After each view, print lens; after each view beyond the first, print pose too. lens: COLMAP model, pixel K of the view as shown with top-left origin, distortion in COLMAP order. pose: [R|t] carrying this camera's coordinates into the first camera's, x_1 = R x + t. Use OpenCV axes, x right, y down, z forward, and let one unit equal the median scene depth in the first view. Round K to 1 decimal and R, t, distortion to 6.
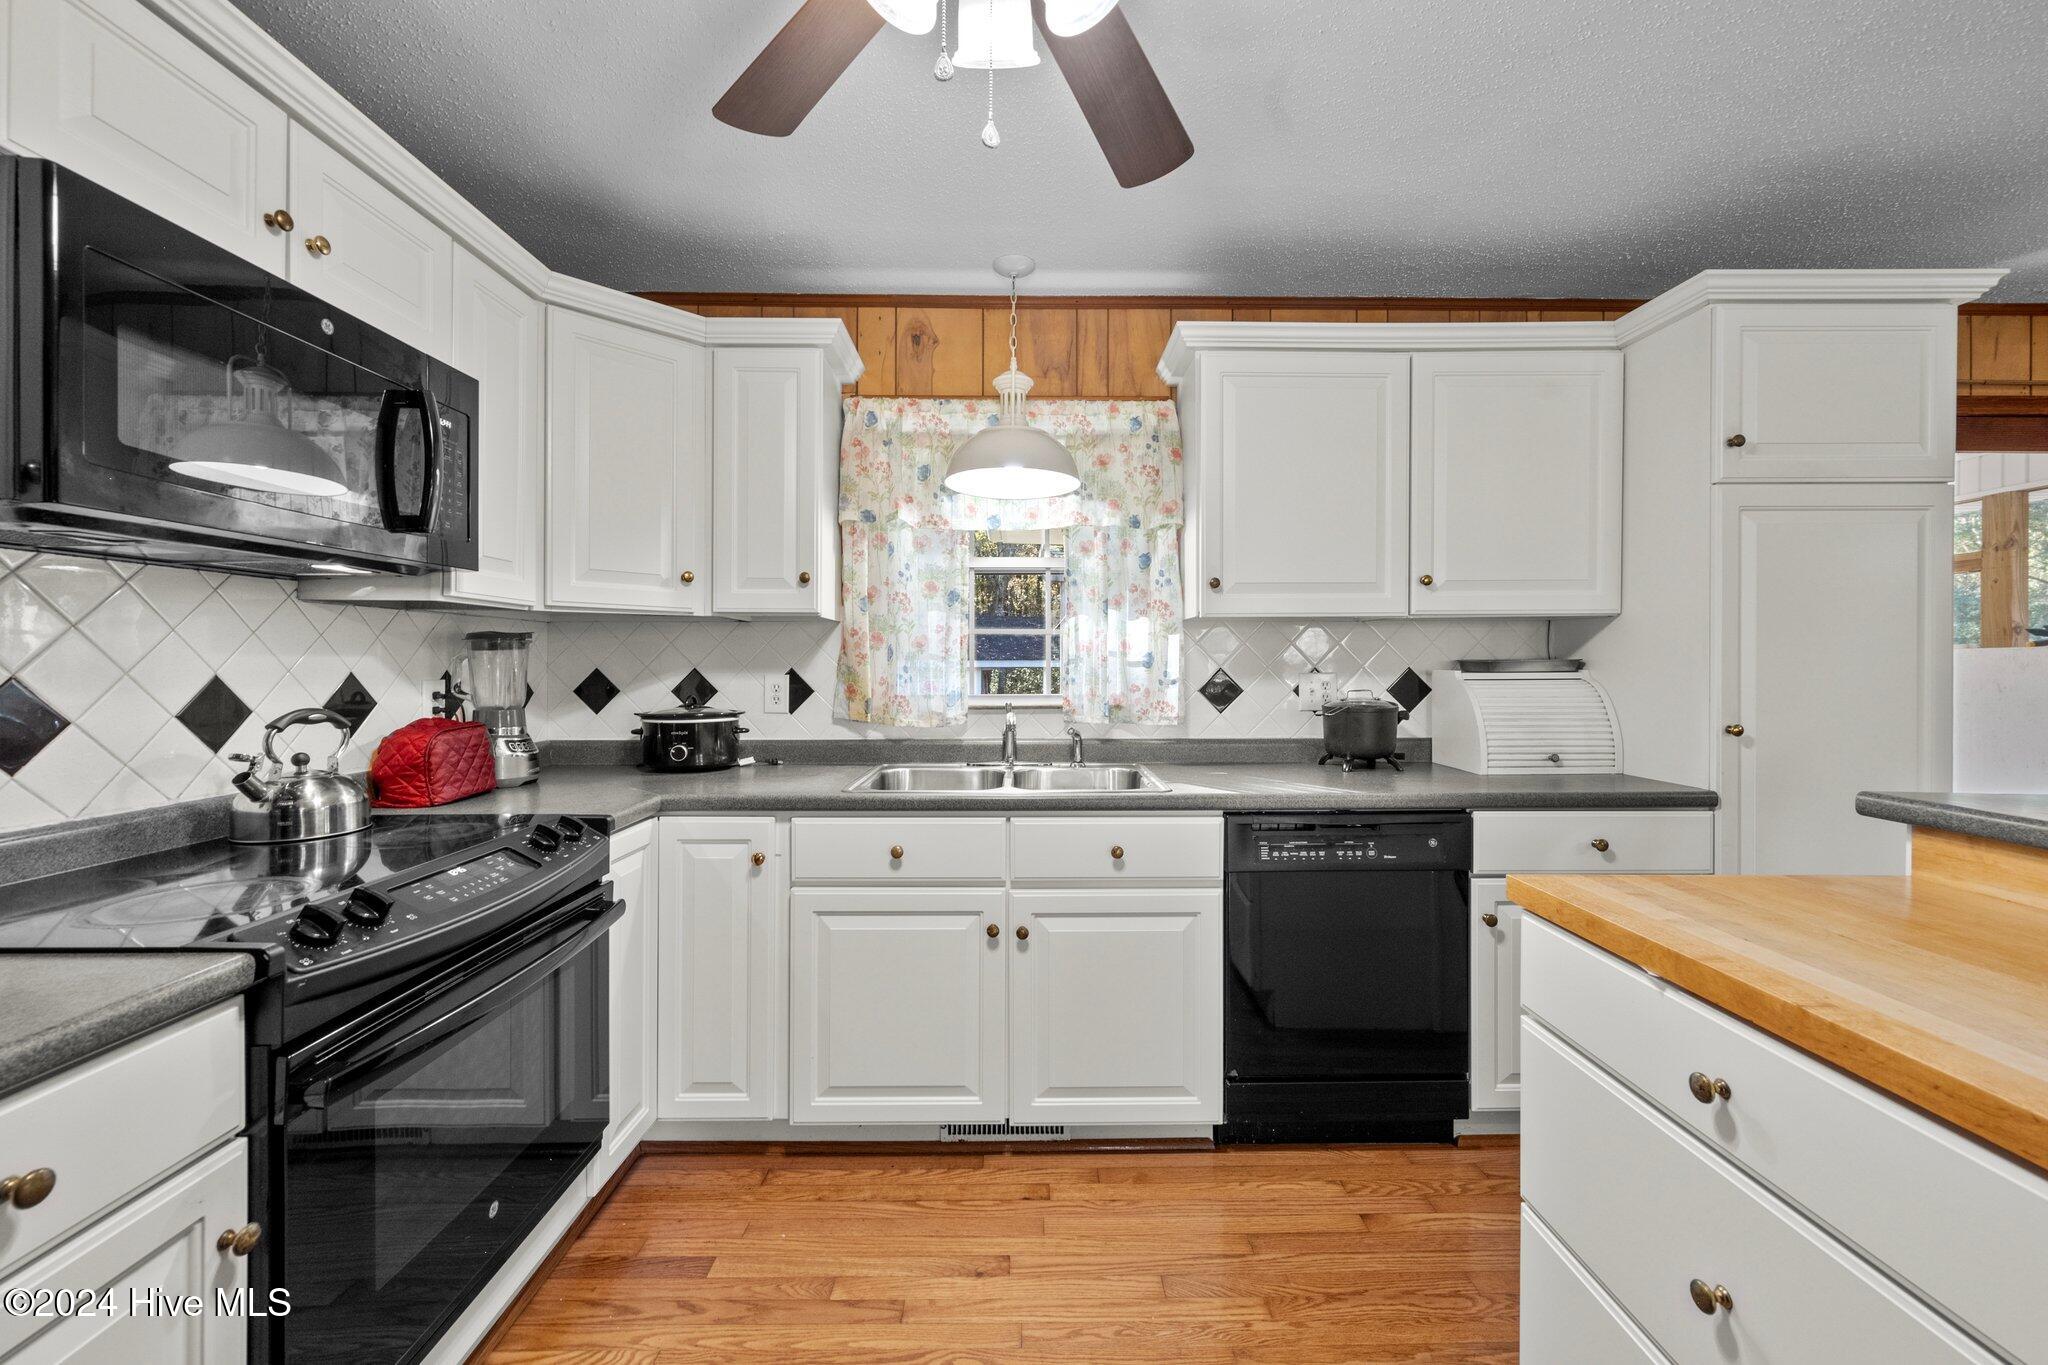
lens RADIAL K [[816.4, 0, 1034.6], [0, 816.4, 661.8], [0, 0, 1]] dist [-0.001480, -0.000359]
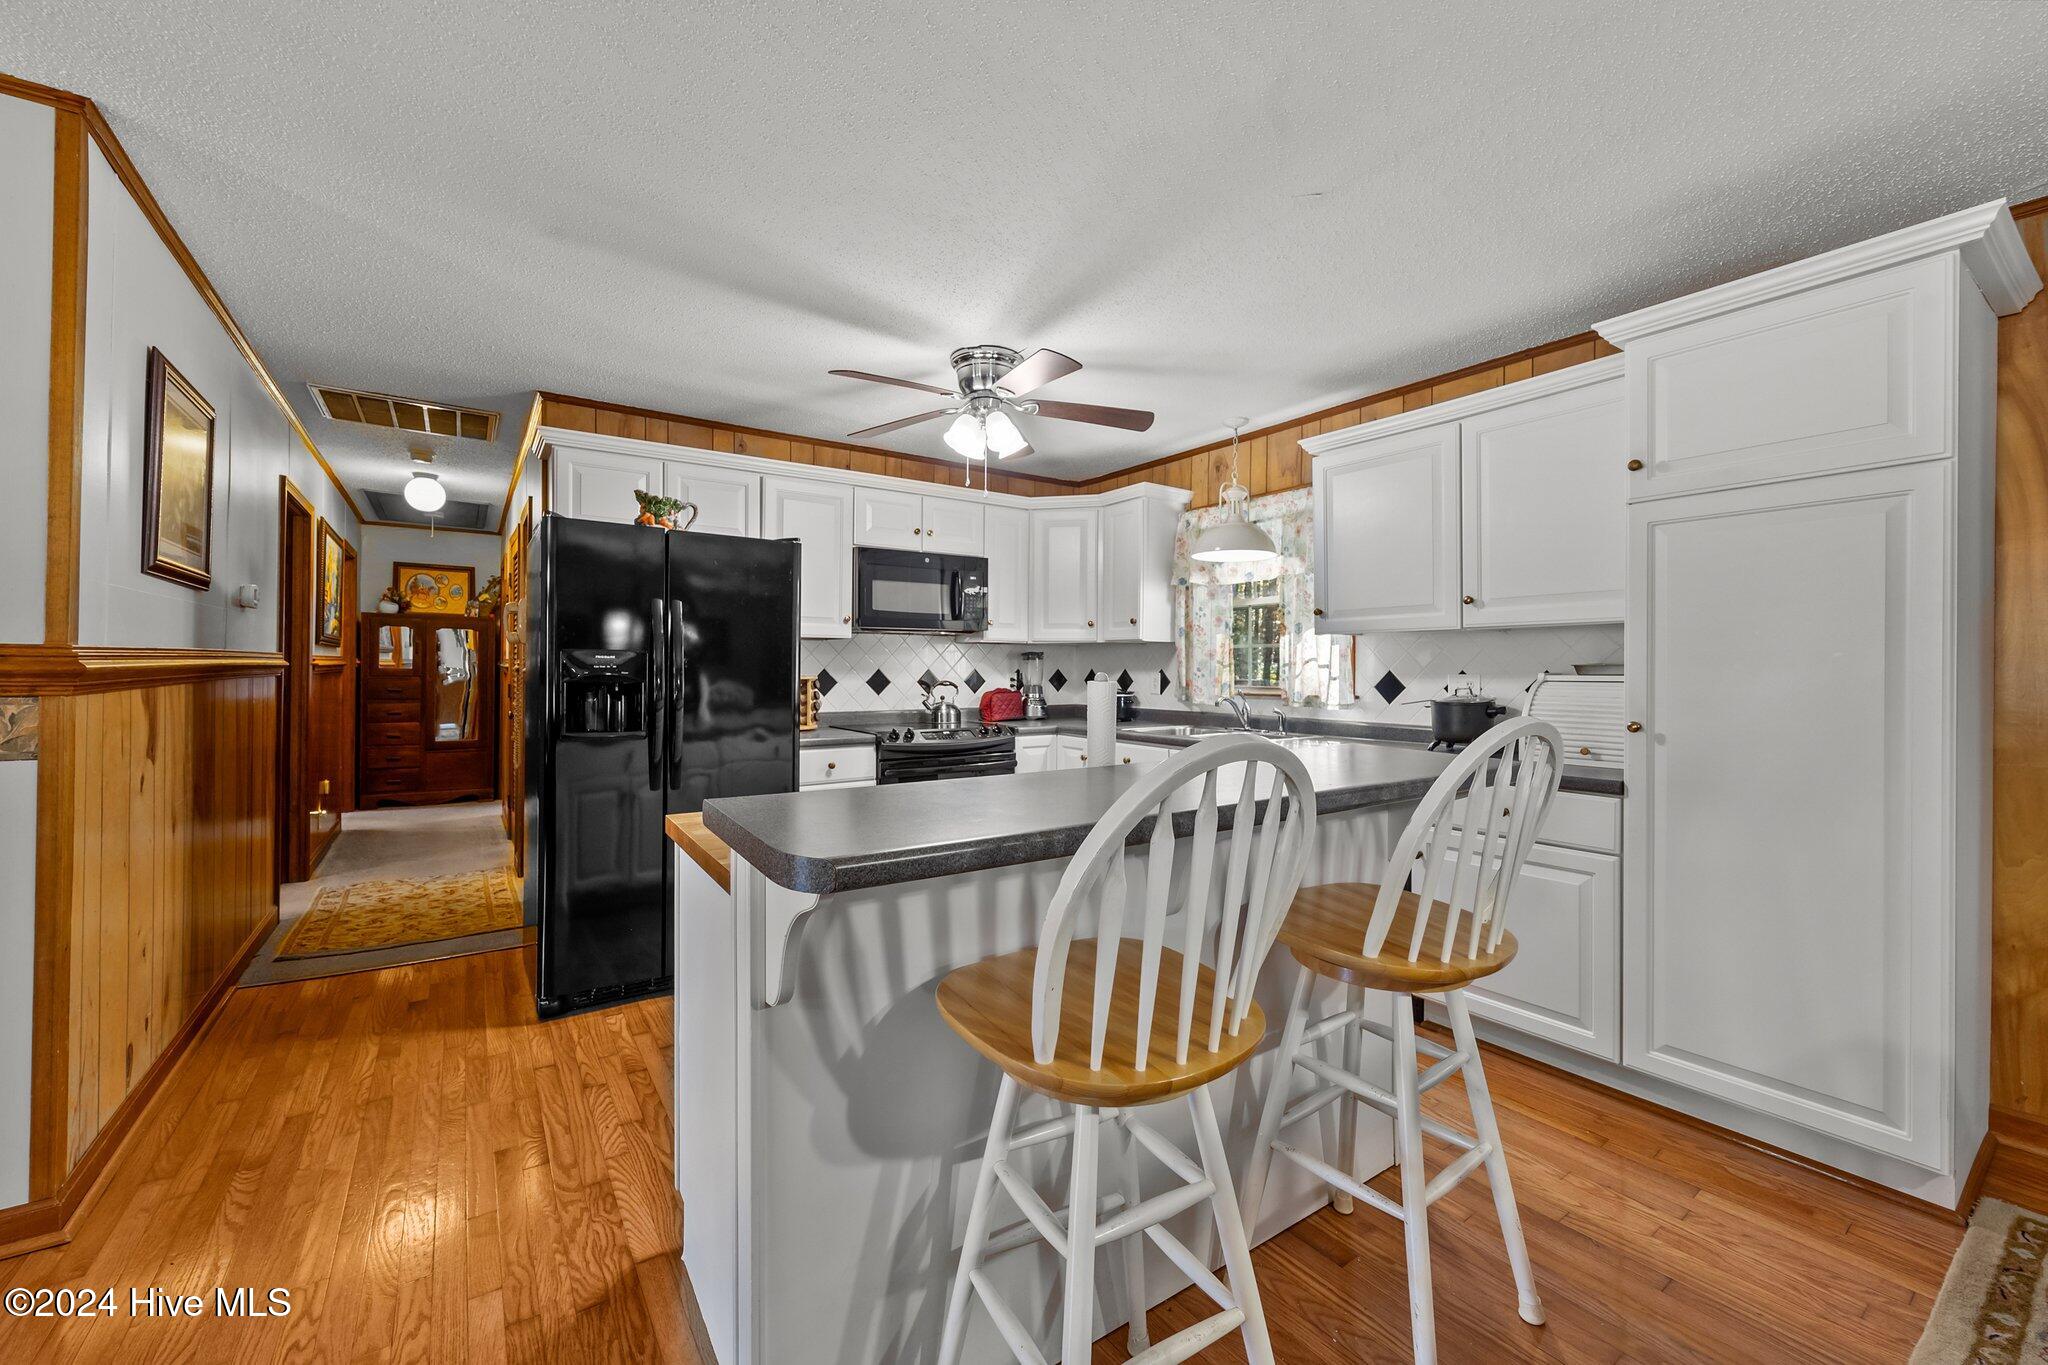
lens RADIAL K [[816.4, 0, 1032.9], [0, 816.4, 666.2], [0, 0, 1]] dist [-0.001480, -0.000359]
pose [[0.560780, 0.001021, -0.827964, 1.130988], [-0.000987, 0.999999, 0.000565, 0.001632], [0.827964, 0.000500, 0.560781, -0.254866]]
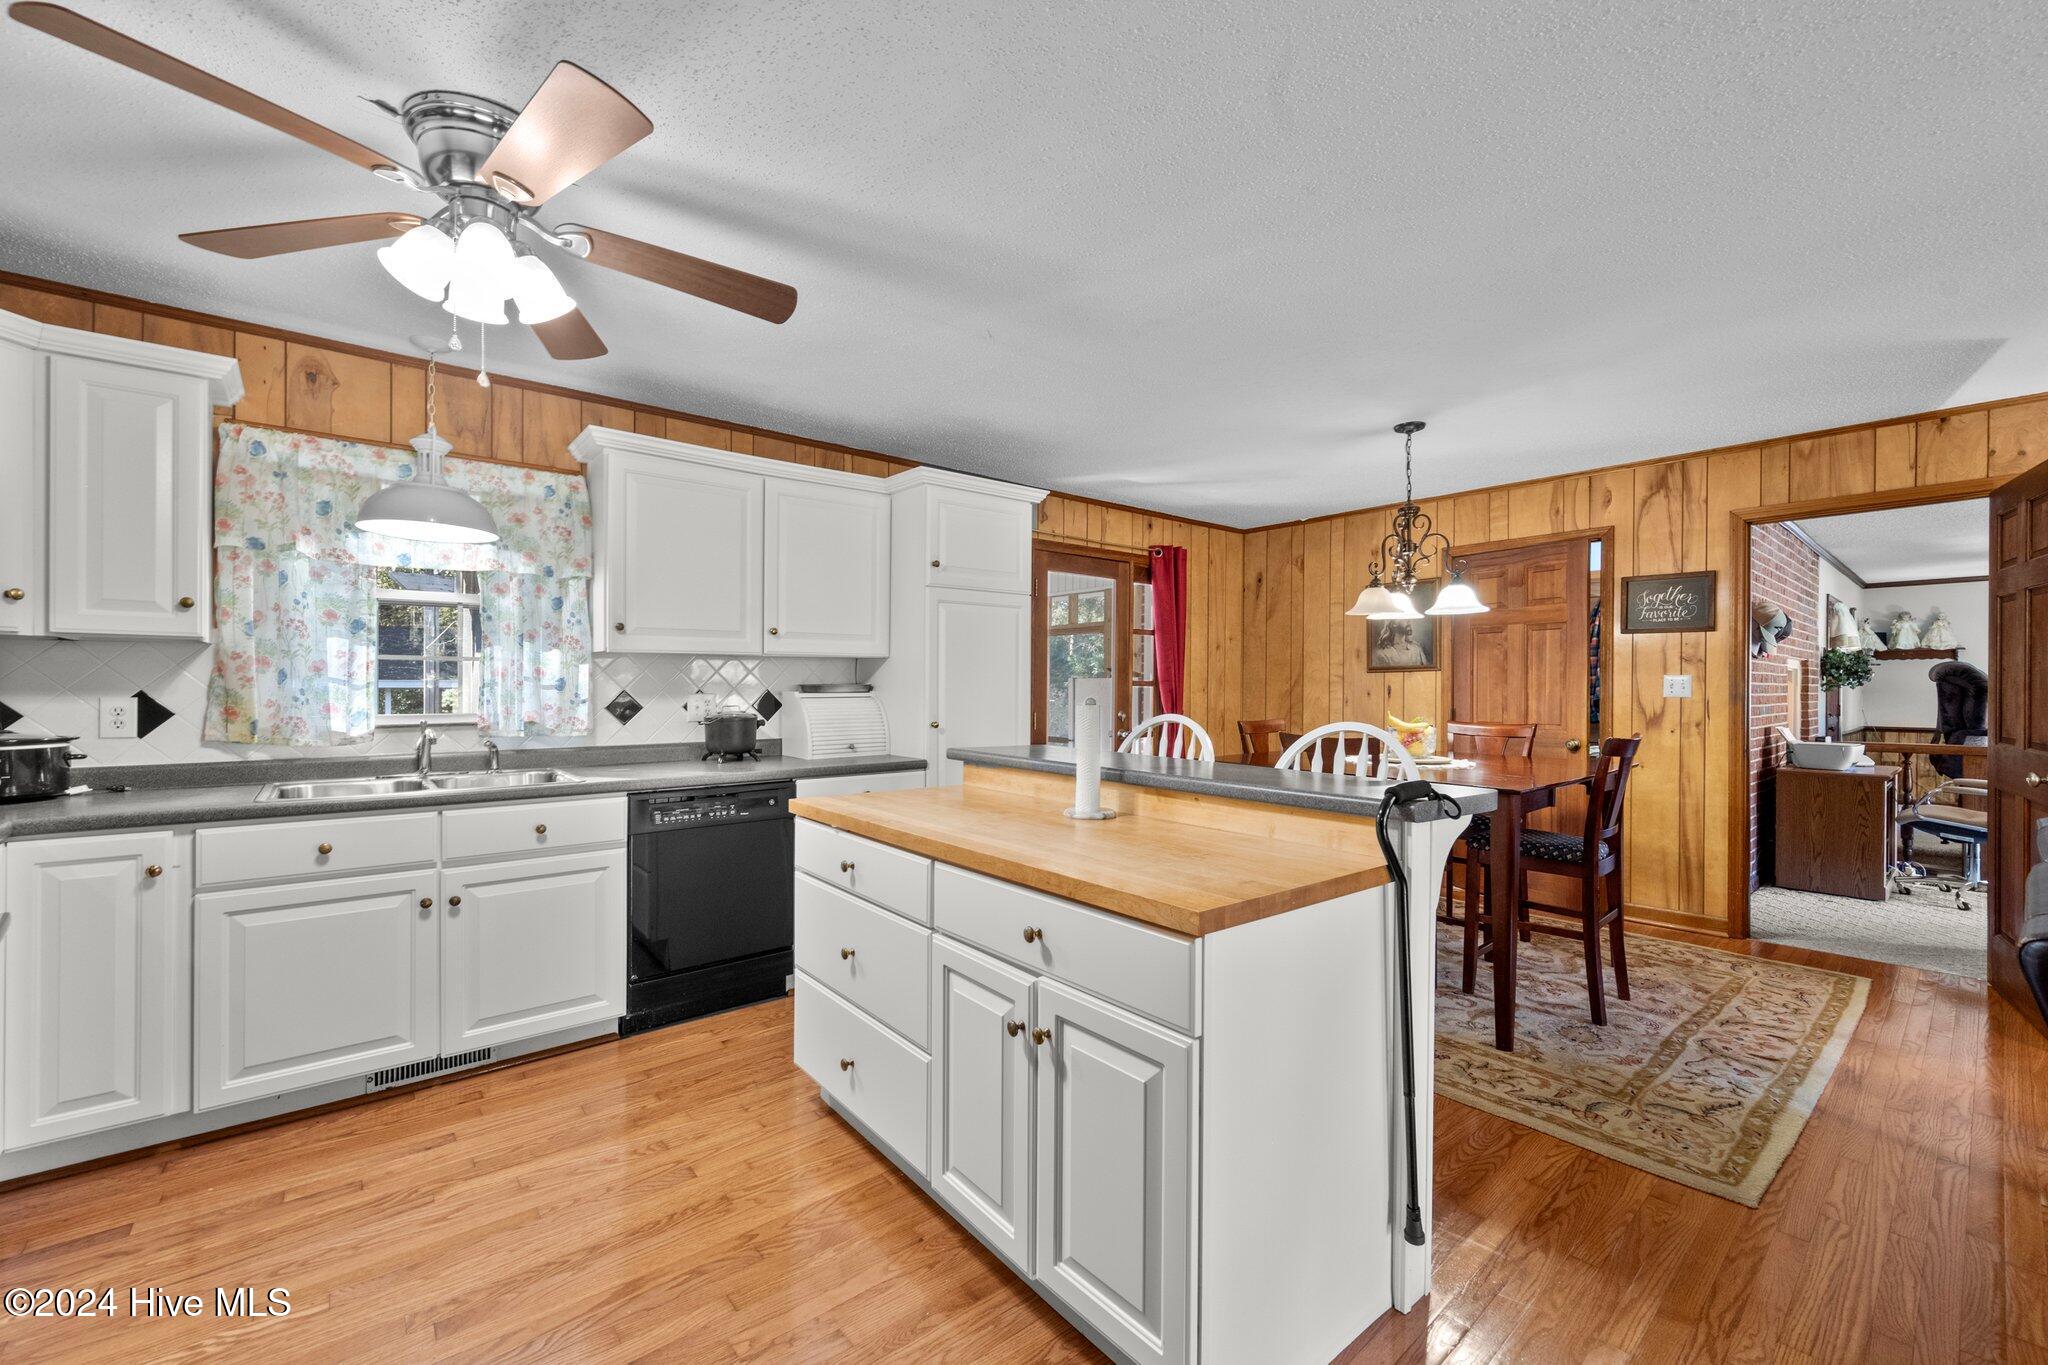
lens RADIAL K [[816.4, 0, 1020.5], [0, 816.4, 689.4], [0, 0, 1]] dist [-0.001480, -0.000359]
pose [[0.776815, -0.000273, 0.629729, -0.108002], [-0.004867, 0.999967, 0.006438, -0.005625], [-0.629710, -0.008066, 0.776789, -0.439881]]
